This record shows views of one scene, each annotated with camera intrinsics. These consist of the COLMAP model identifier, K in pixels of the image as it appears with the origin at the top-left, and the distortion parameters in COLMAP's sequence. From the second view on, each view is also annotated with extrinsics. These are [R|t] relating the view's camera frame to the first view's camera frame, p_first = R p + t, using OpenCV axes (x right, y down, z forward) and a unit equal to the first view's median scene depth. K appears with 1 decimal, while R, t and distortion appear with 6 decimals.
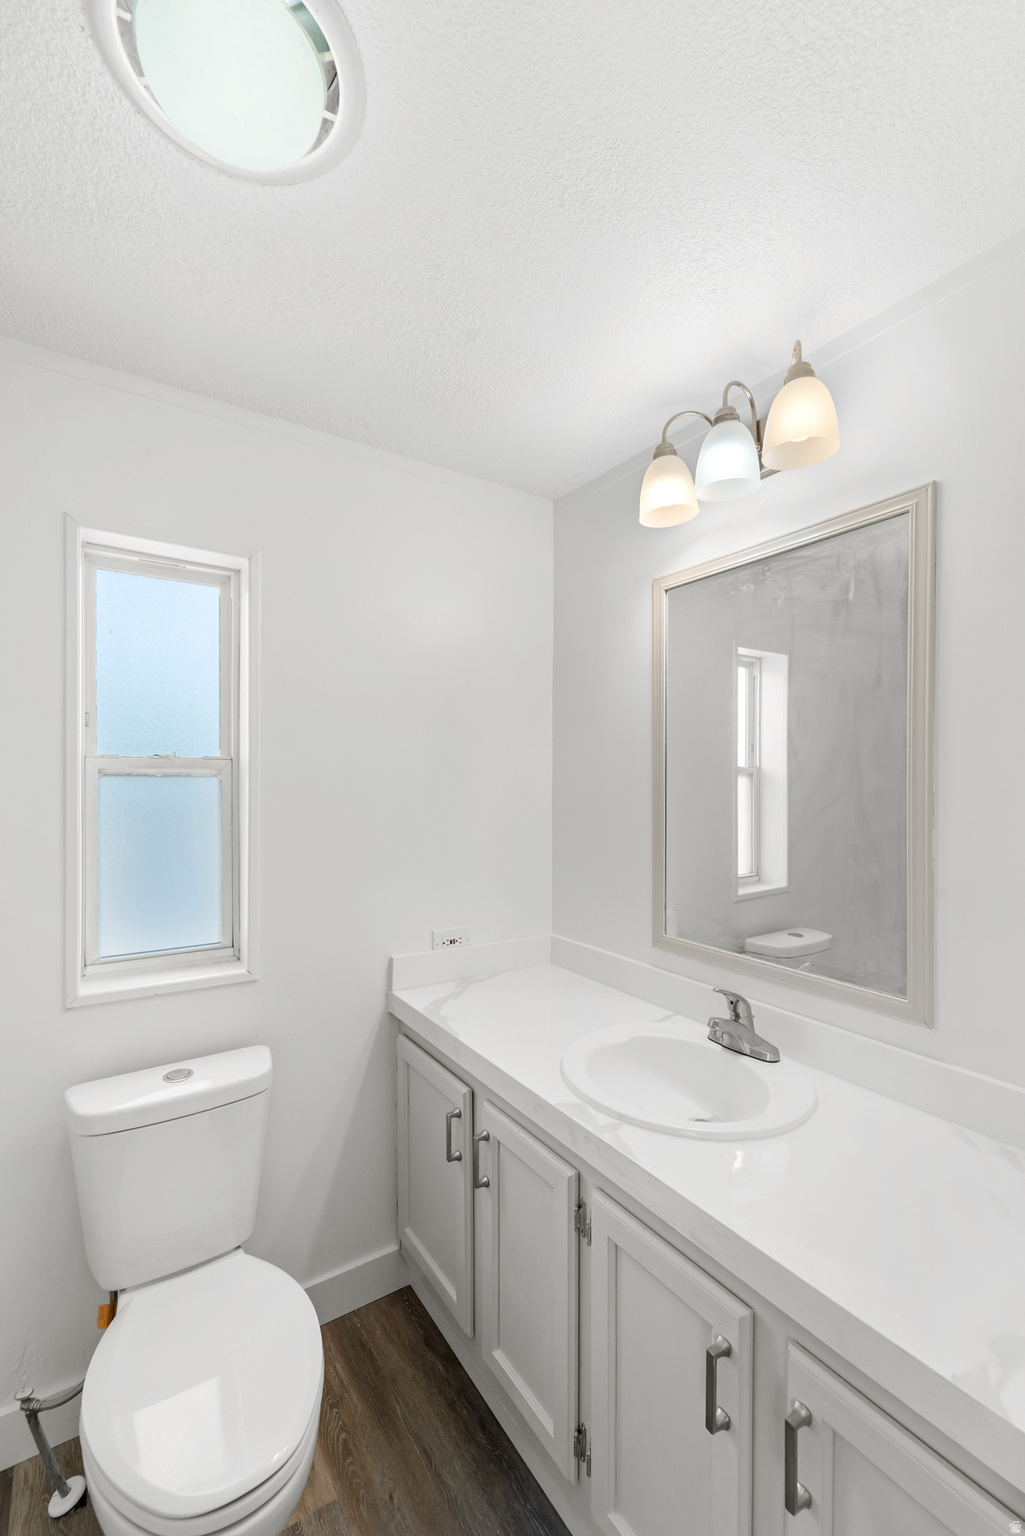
lens RADIAL K [[641.1, 0, 512.5], [0, 641.1, 768.0], [0, 0, 1]] dist [0.001336, -0.003310]
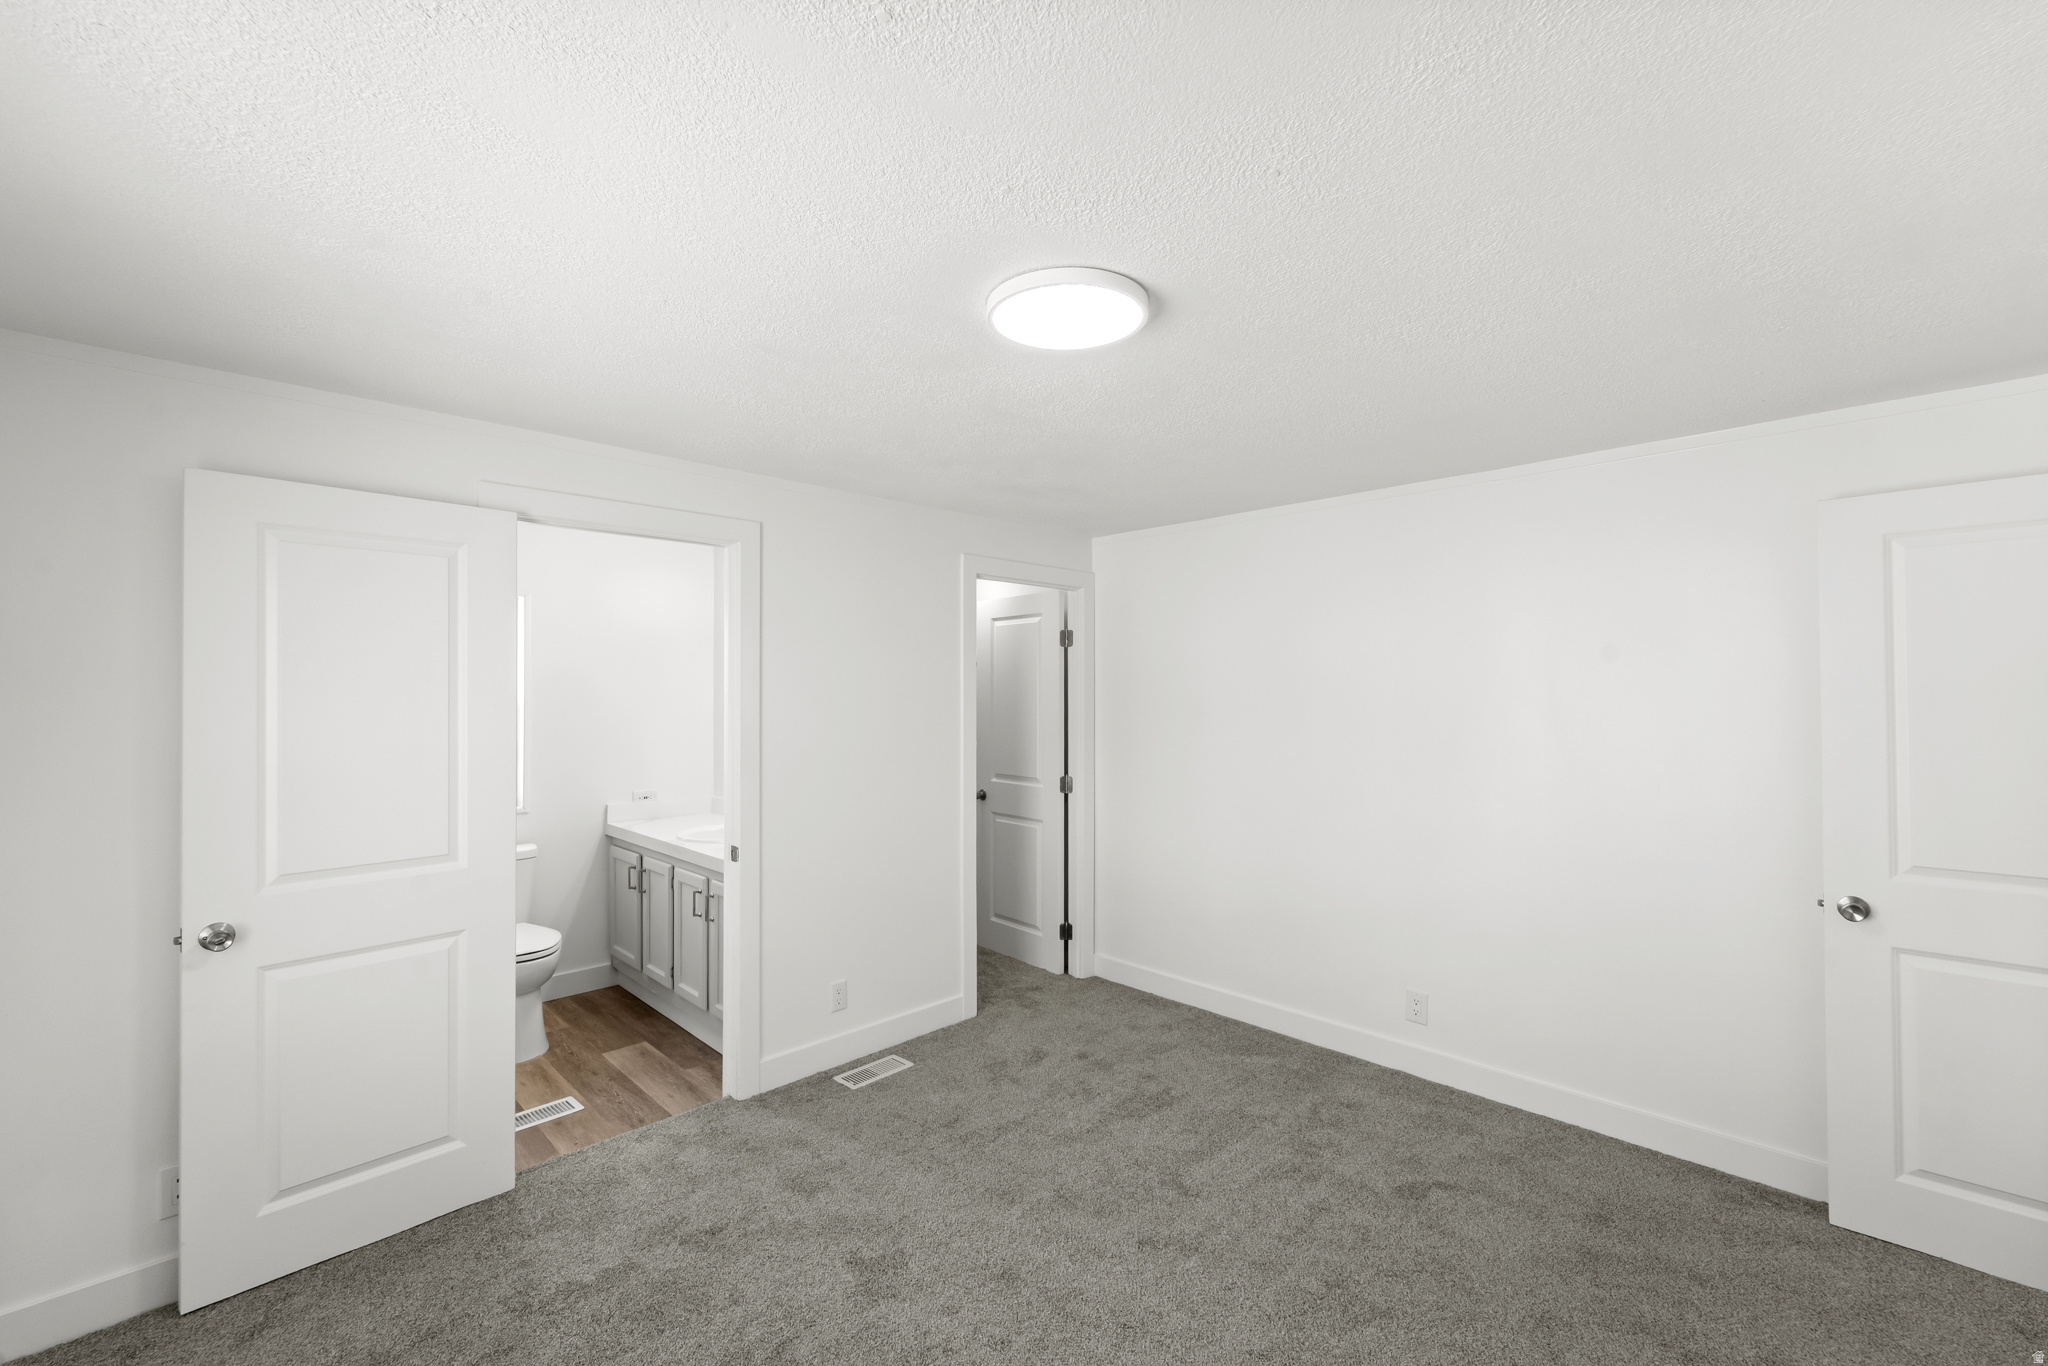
lens RADIAL K [[854.8, 0, 1024.0], [0, 854.8, 683.0], [0, 0, 1]] dist [0.001336, -0.003310]
pose [[0.982671, -0.011575, 0.184996, 0.554827], [0.012713, 0.999907, -0.004970, -0.021888], [-0.184921, 0.007235, 0.982727, -1.678591]]
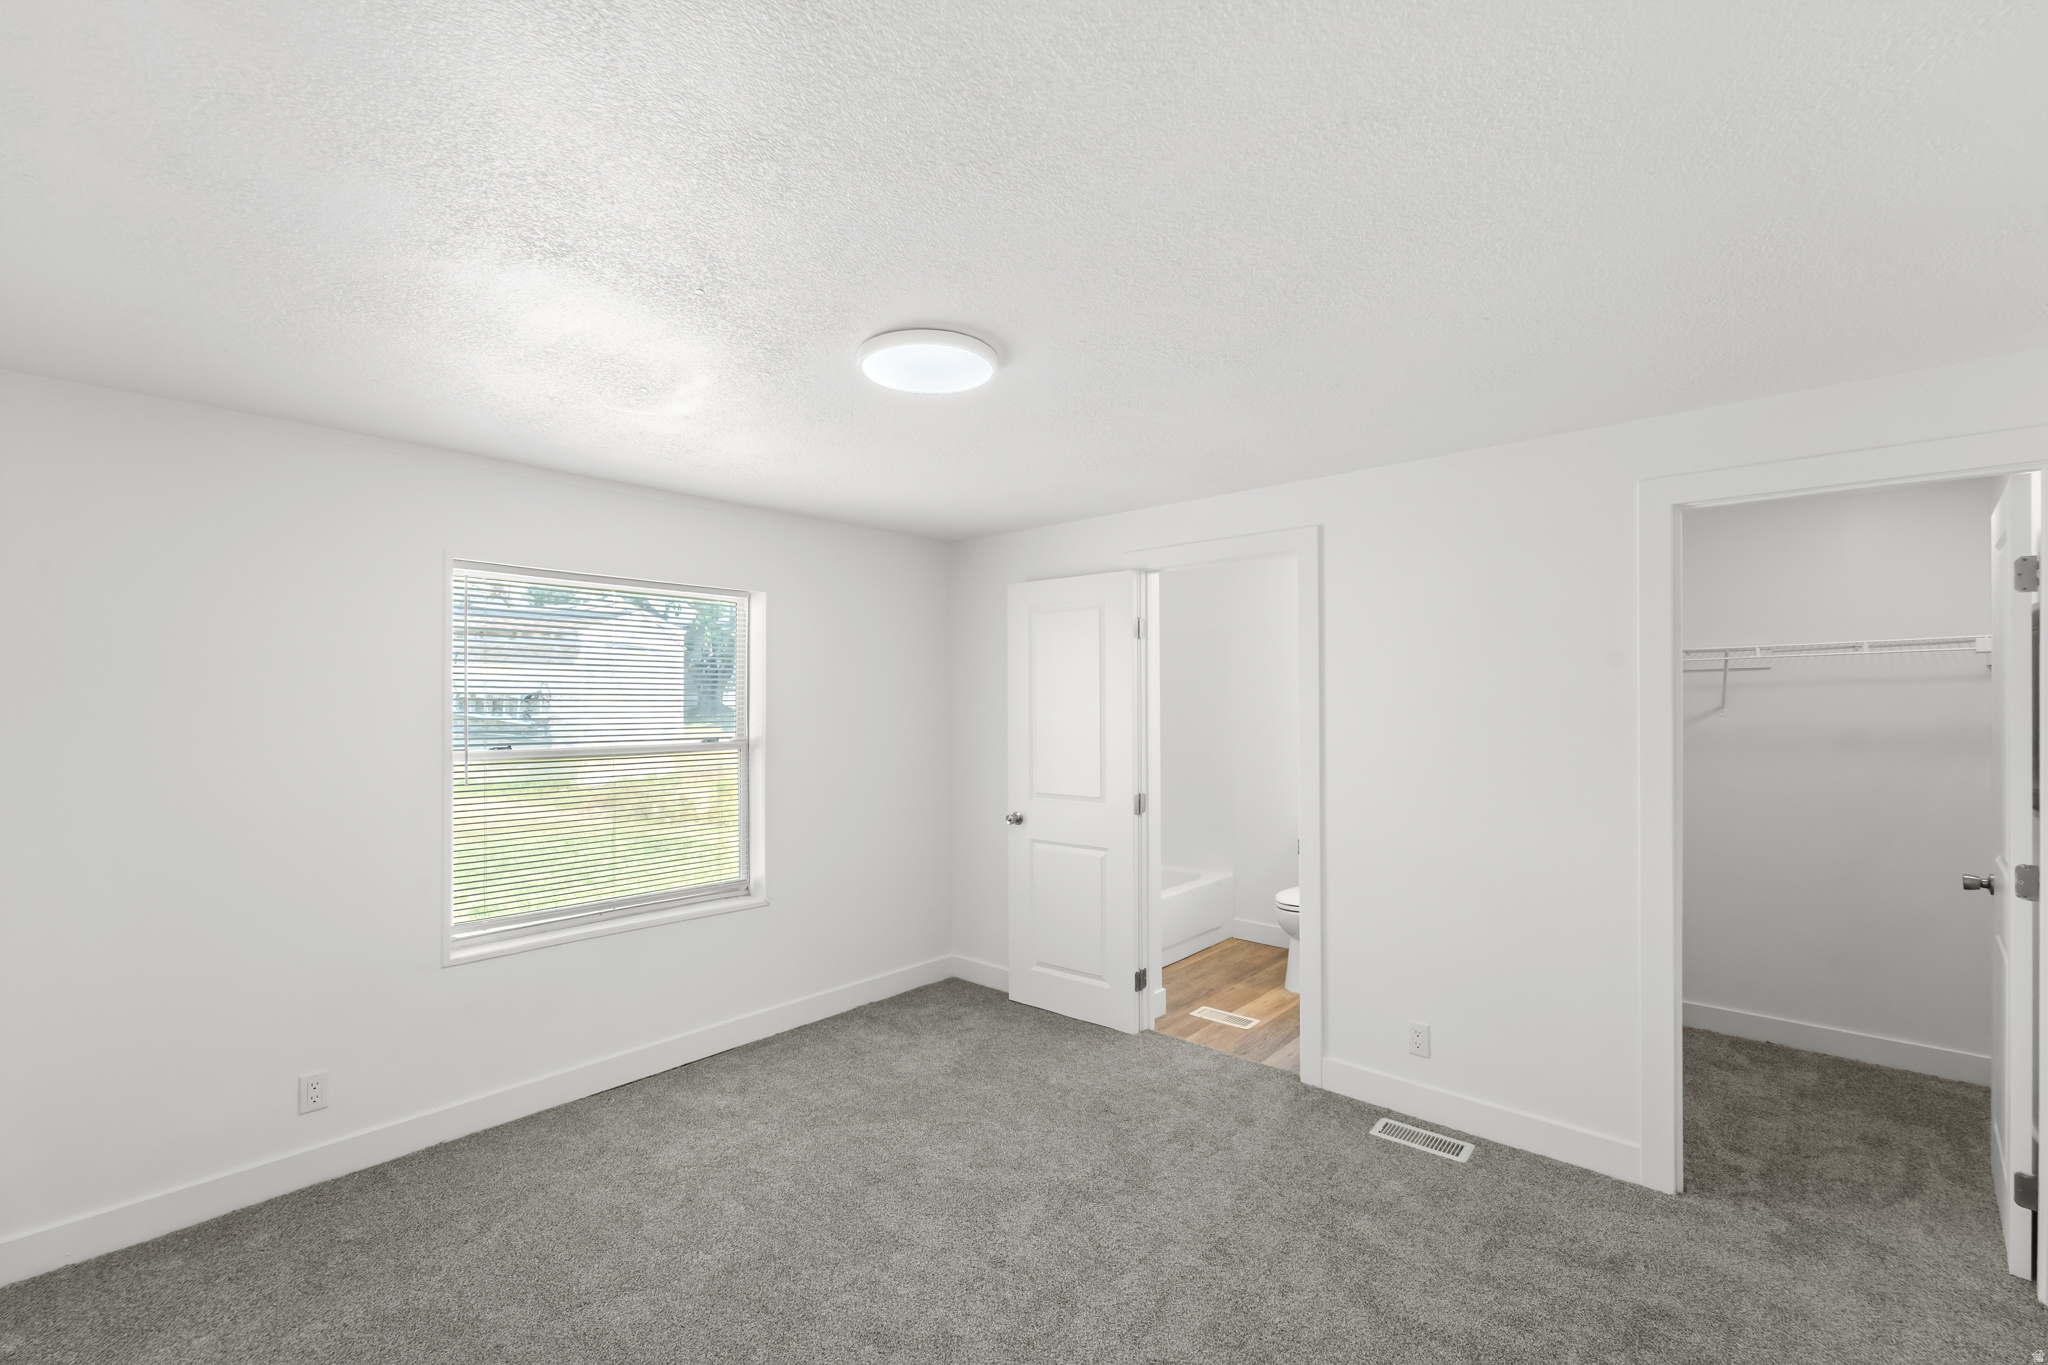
lens RADIAL K [[854.8, 0, 1024.0], [0, 854.8, 682.5], [0, 0, 1]] dist [0.001336, -0.003310]
pose [[0.243199, -0.030146, -0.969508, 2.000913], [0.011699, 0.999535, -0.028145, 0.004568], [0.969906, -0.004497, 0.243439, -0.841528]]
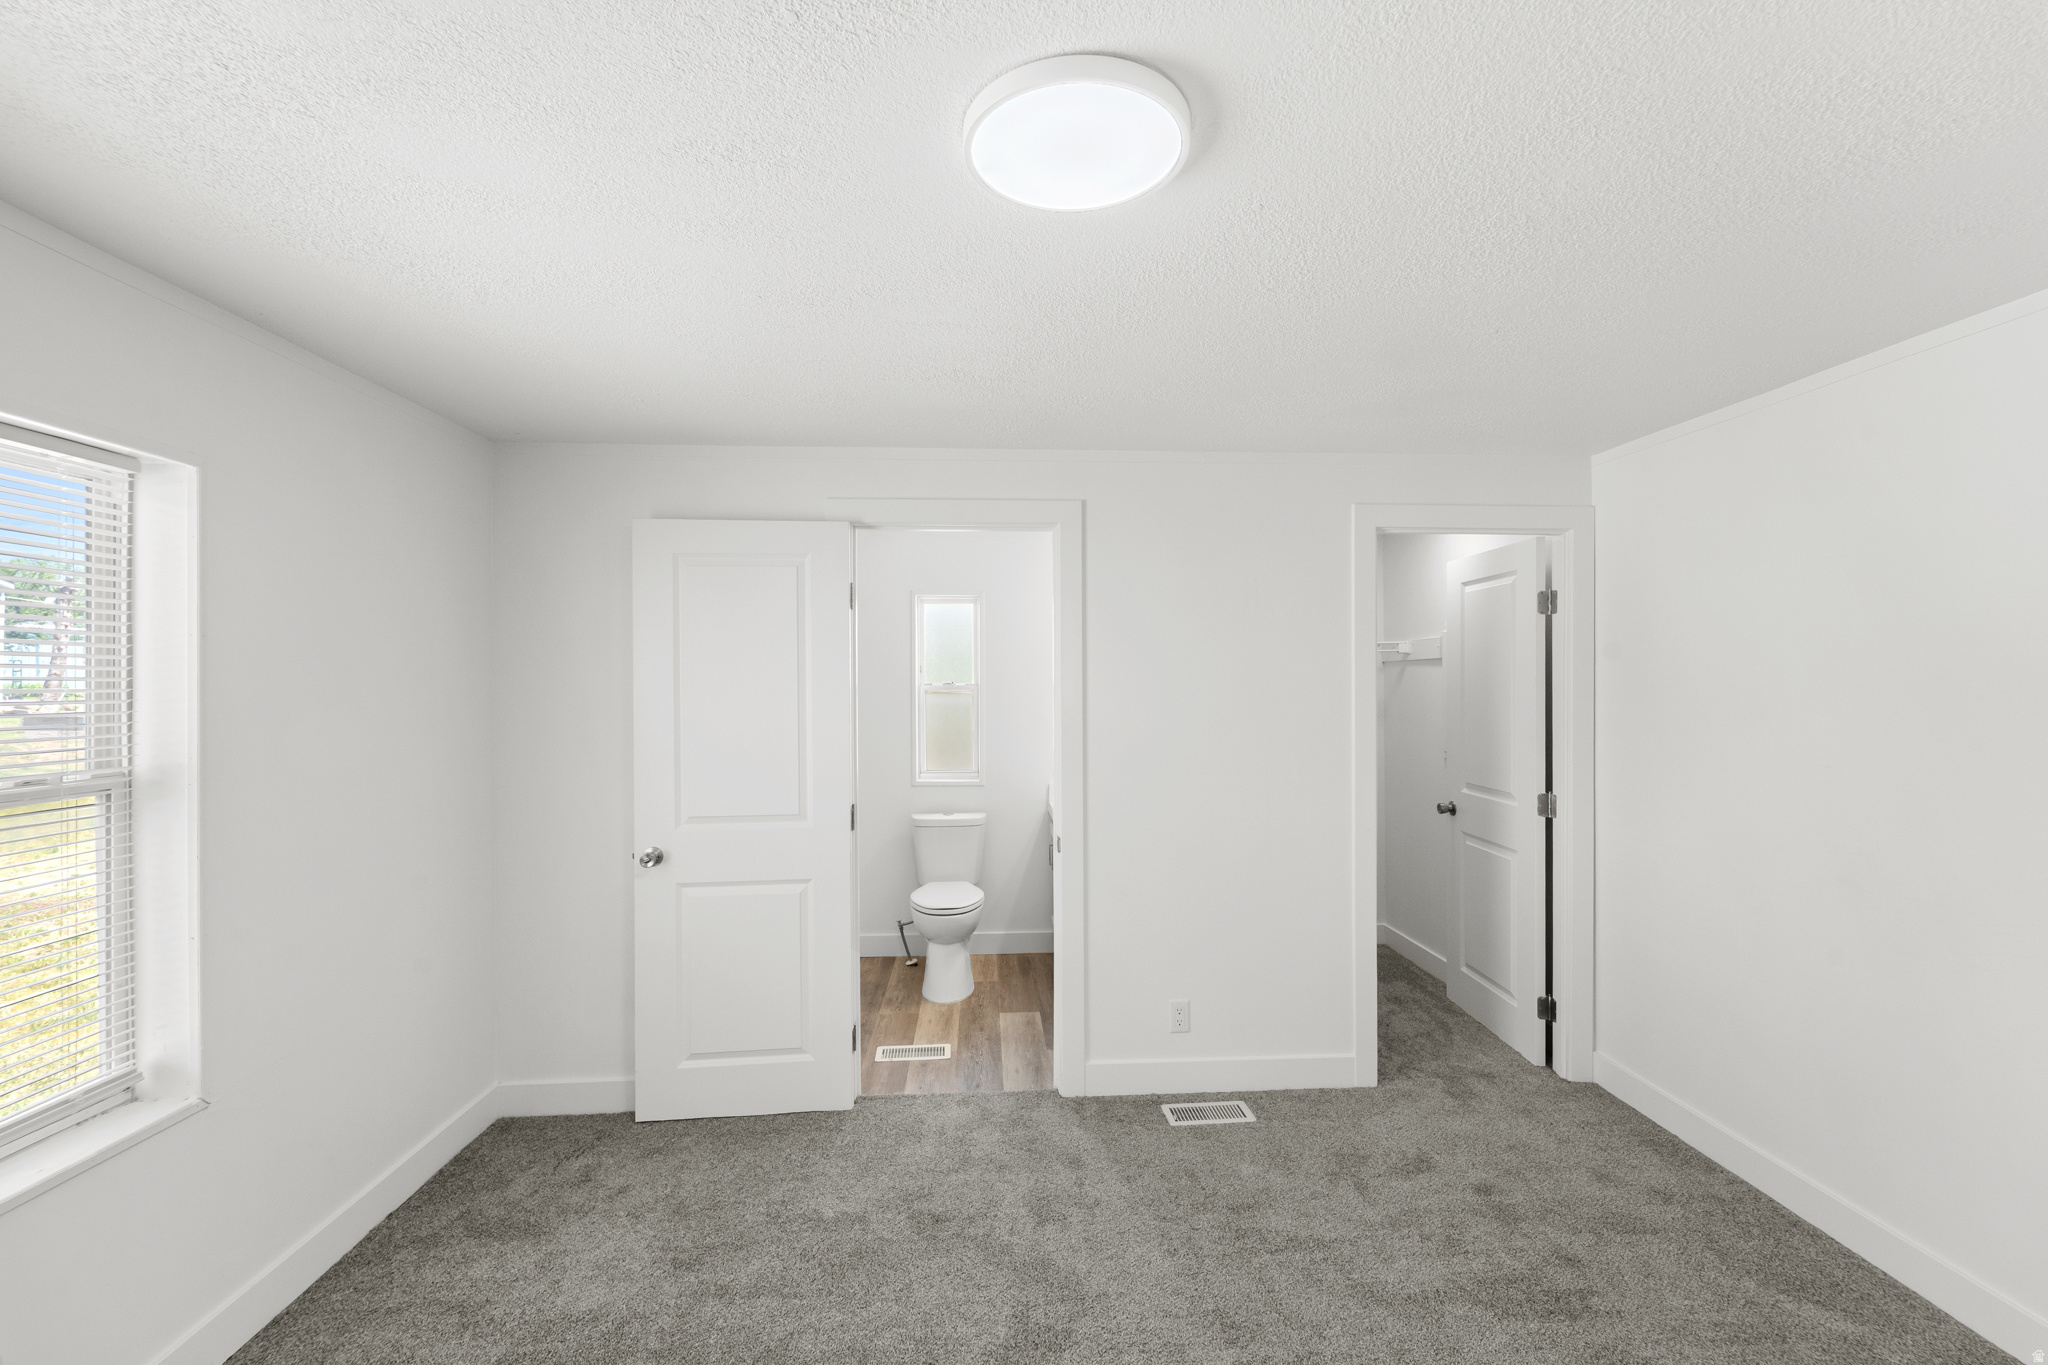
lens RADIAL K [[854.8, 0, 1024.0], [0, 854.8, 682.5], [0, 0, 1]] dist [0.001336, -0.003310]
pose [[0.858728, -0.013731, -0.512248, 1.134061], [0.015774, 0.999876, -0.000359, -0.011676], [0.512189, -0.007772, 0.858838, -1.335699]]
